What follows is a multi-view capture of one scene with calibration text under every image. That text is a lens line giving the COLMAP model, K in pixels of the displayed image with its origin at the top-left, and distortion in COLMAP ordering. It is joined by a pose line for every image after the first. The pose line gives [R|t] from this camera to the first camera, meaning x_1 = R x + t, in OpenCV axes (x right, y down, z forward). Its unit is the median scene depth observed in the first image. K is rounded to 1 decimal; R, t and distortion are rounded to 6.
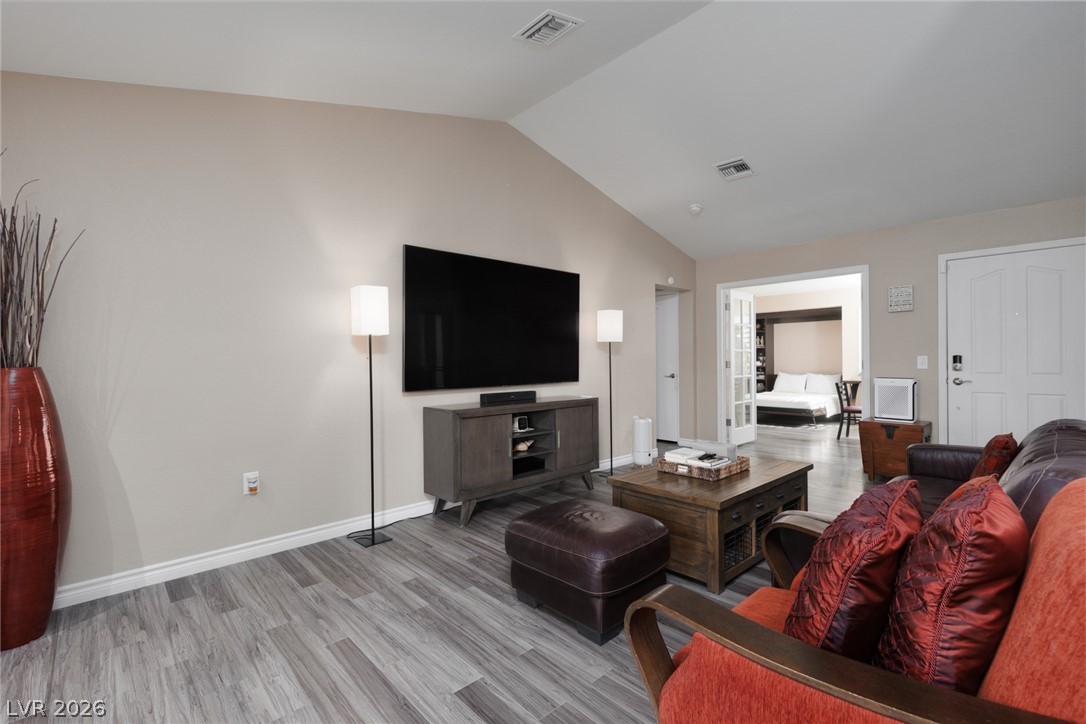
lens RADIAL K [[484.6, 0, 551.6], [0, 484.6, 359.0], [0, 0, 1]] dist [0.007134, -0.000467]
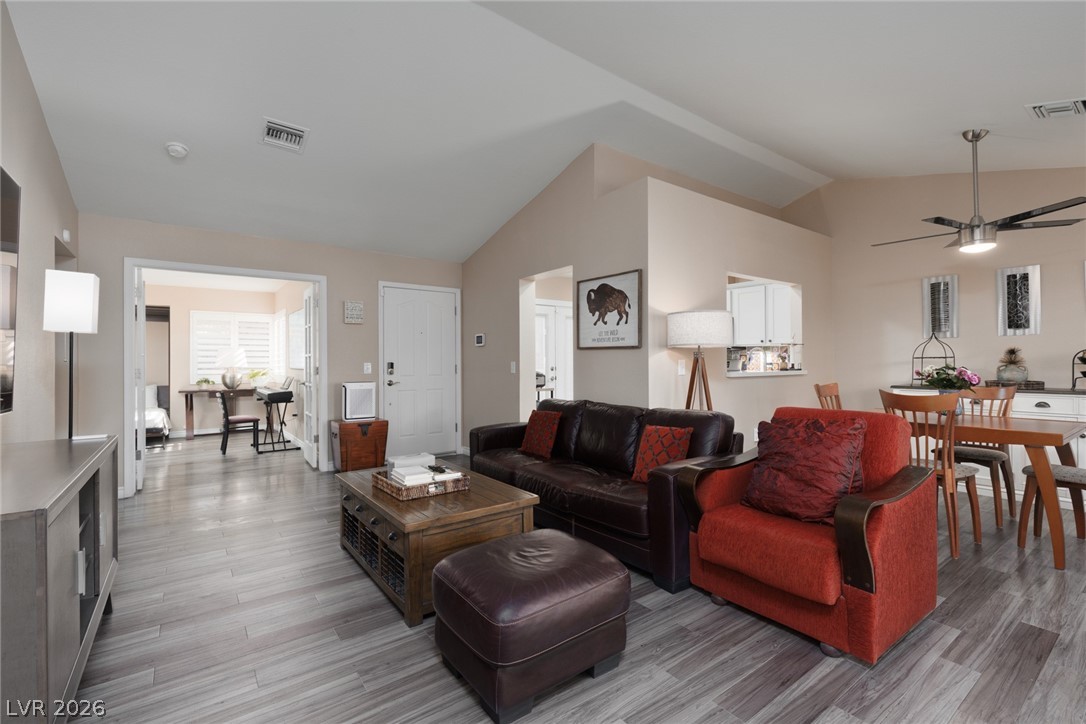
lens RADIAL K [[484.6, 0, 543.7], [0, 484.6, 358.8], [0, 0, 1]] dist [0.007134, -0.000467]
pose [[0.121549, 0.015298, 0.992468, -0.376841], [0.003346, 0.999869, -0.015822, 0.004141], [-0.992580, 0.005244, 0.121481, 0.448502]]
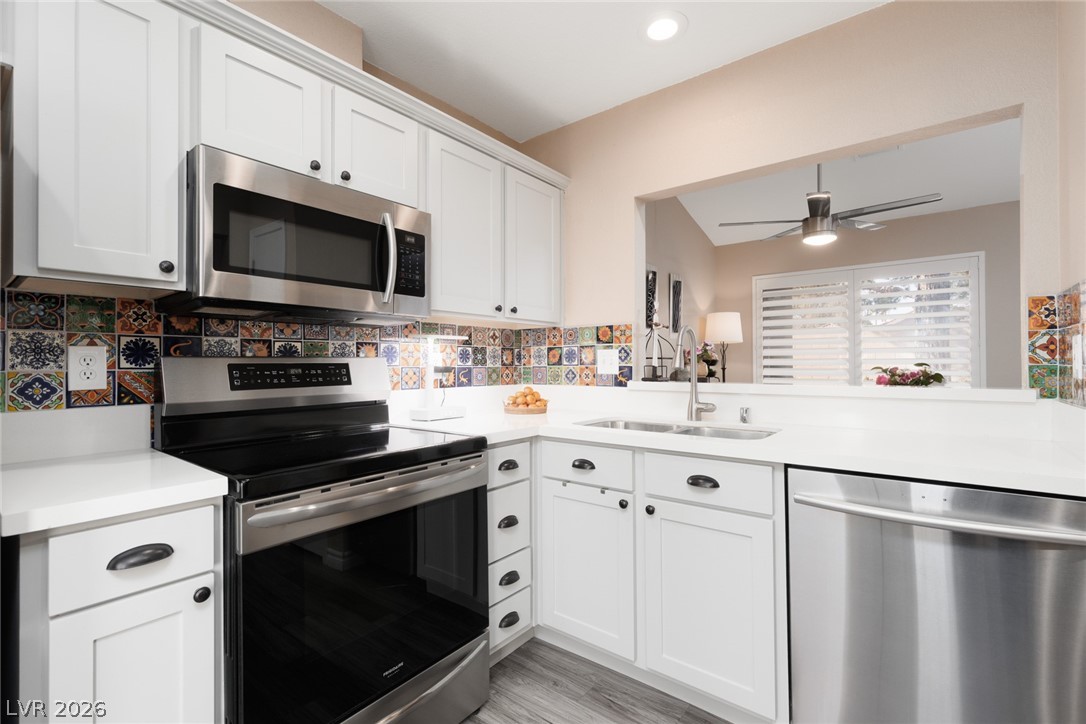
lens RADIAL K [[484.6, 0, 547.6], [0, 484.6, 360.7], [0, 0, 1]] dist [0.007134, -0.000467]
pose [[-0.989533, 0.016105, -0.143402, 1.039637], [0.017198, 0.999832, -0.006385, -0.005747], [0.143275, -0.008784, -0.989644, 0.505446]]
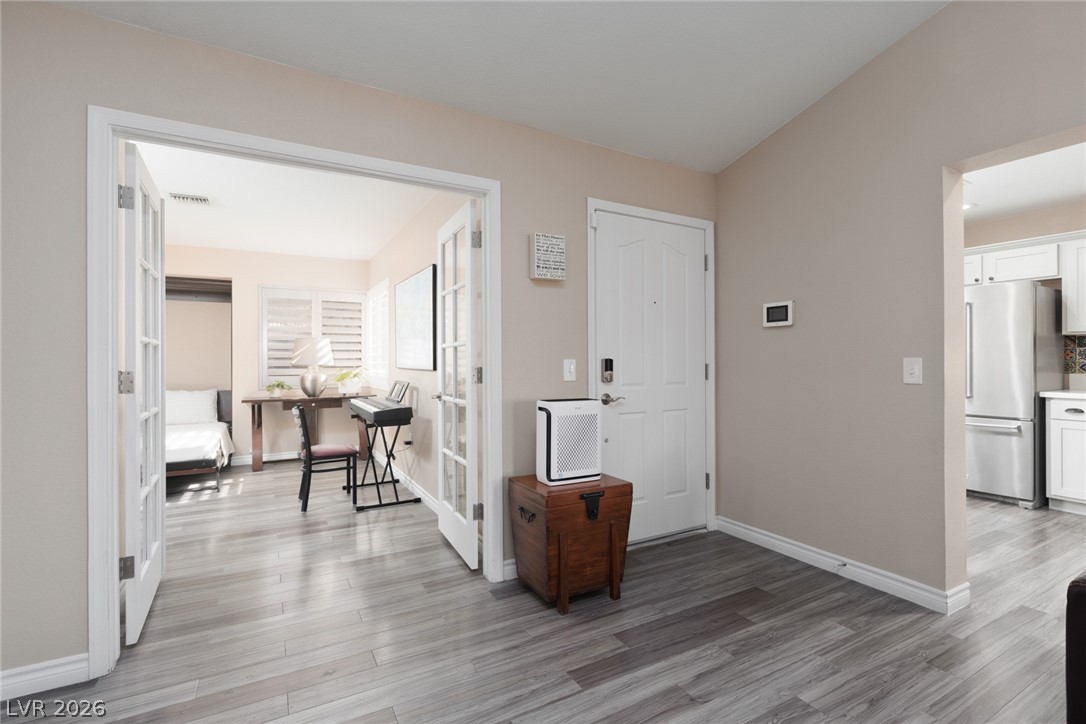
lens RADIAL K [[500.1, 0, 545.9], [0, 500.1, 359.9], [0, 0, 1]] dist [-0.007766, -0.000049]
pose [[0.244361, 0.008995, 0.969643, 0.167254], [-0.000486, 0.999958, -0.009154, 0.000223], [-0.969684, 0.001766, 0.244355, 0.916752]]
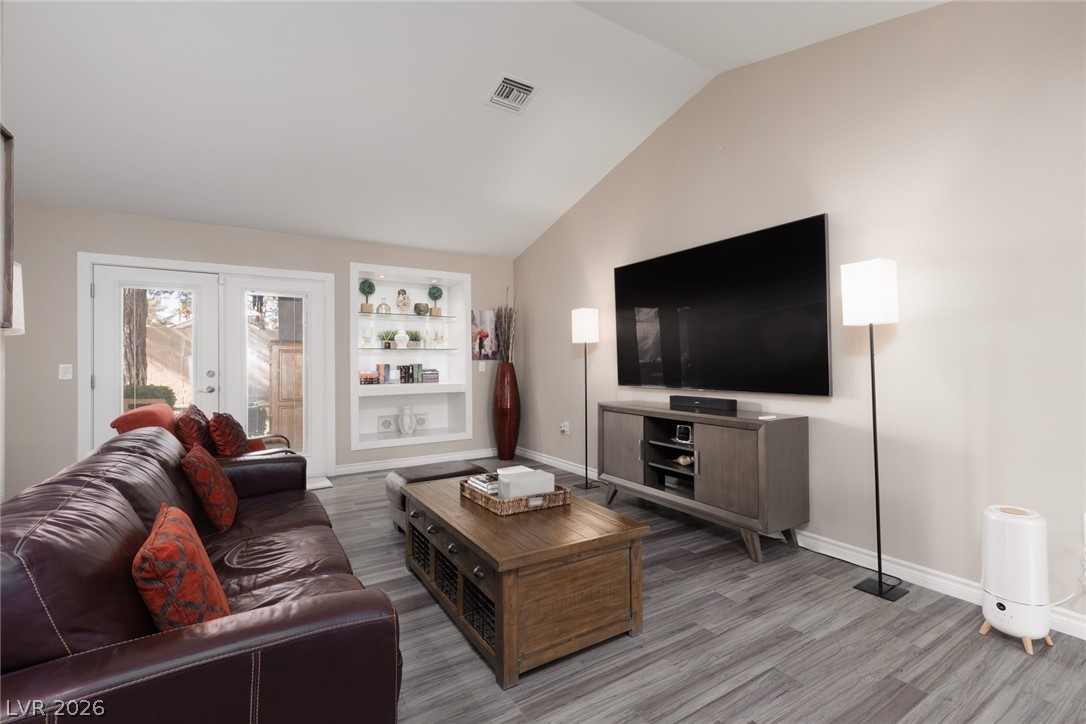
lens RADIAL K [[484.6, 0, 549.2], [0, 484.6, 357.3], [0, 0, 1]] dist [0.007134, -0.000467]
pose [[-0.188833, 0.000177, -0.982009, 0.741682], [0.009756, 0.999951, -0.001696, -0.003627], [0.981961, -0.009901, -0.188825, 0.829035]]
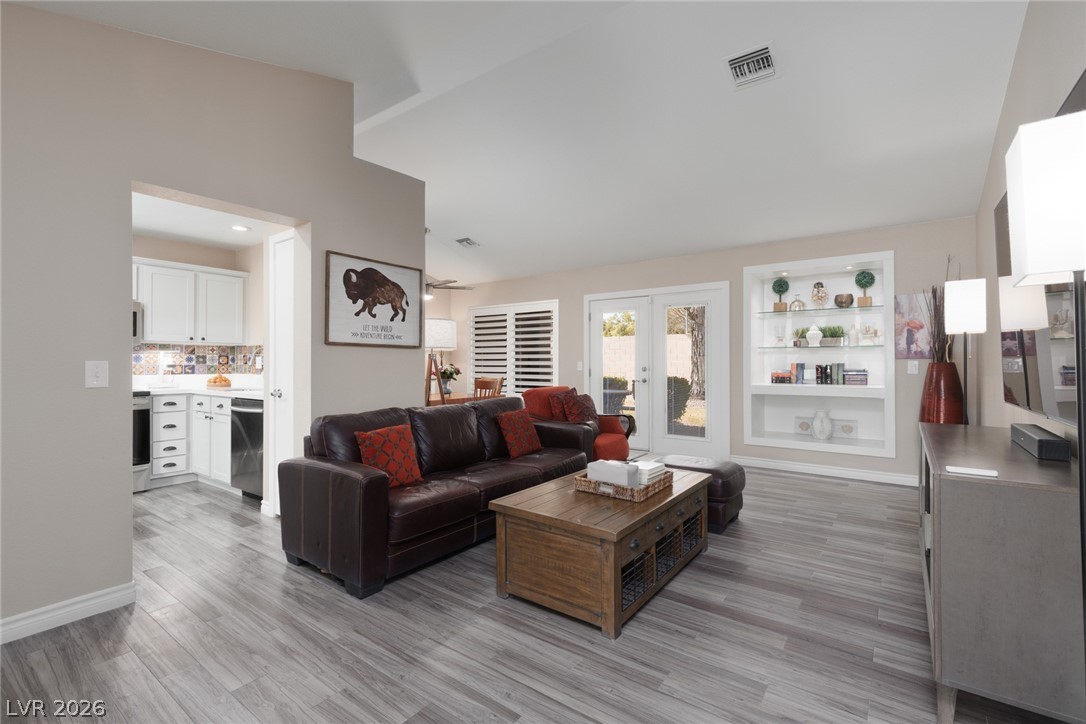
lens RADIAL K [[484.6, 0, 549.4], [0, 484.6, 359.6], [0, 0, 1]] dist [0.007134, -0.000467]
pose [[-0.982686, 0.009246, -0.185048, 0.416590], [0.010392, 0.999932, -0.005227, -0.001055], [0.184987, -0.007060, -0.982716, 1.256017]]
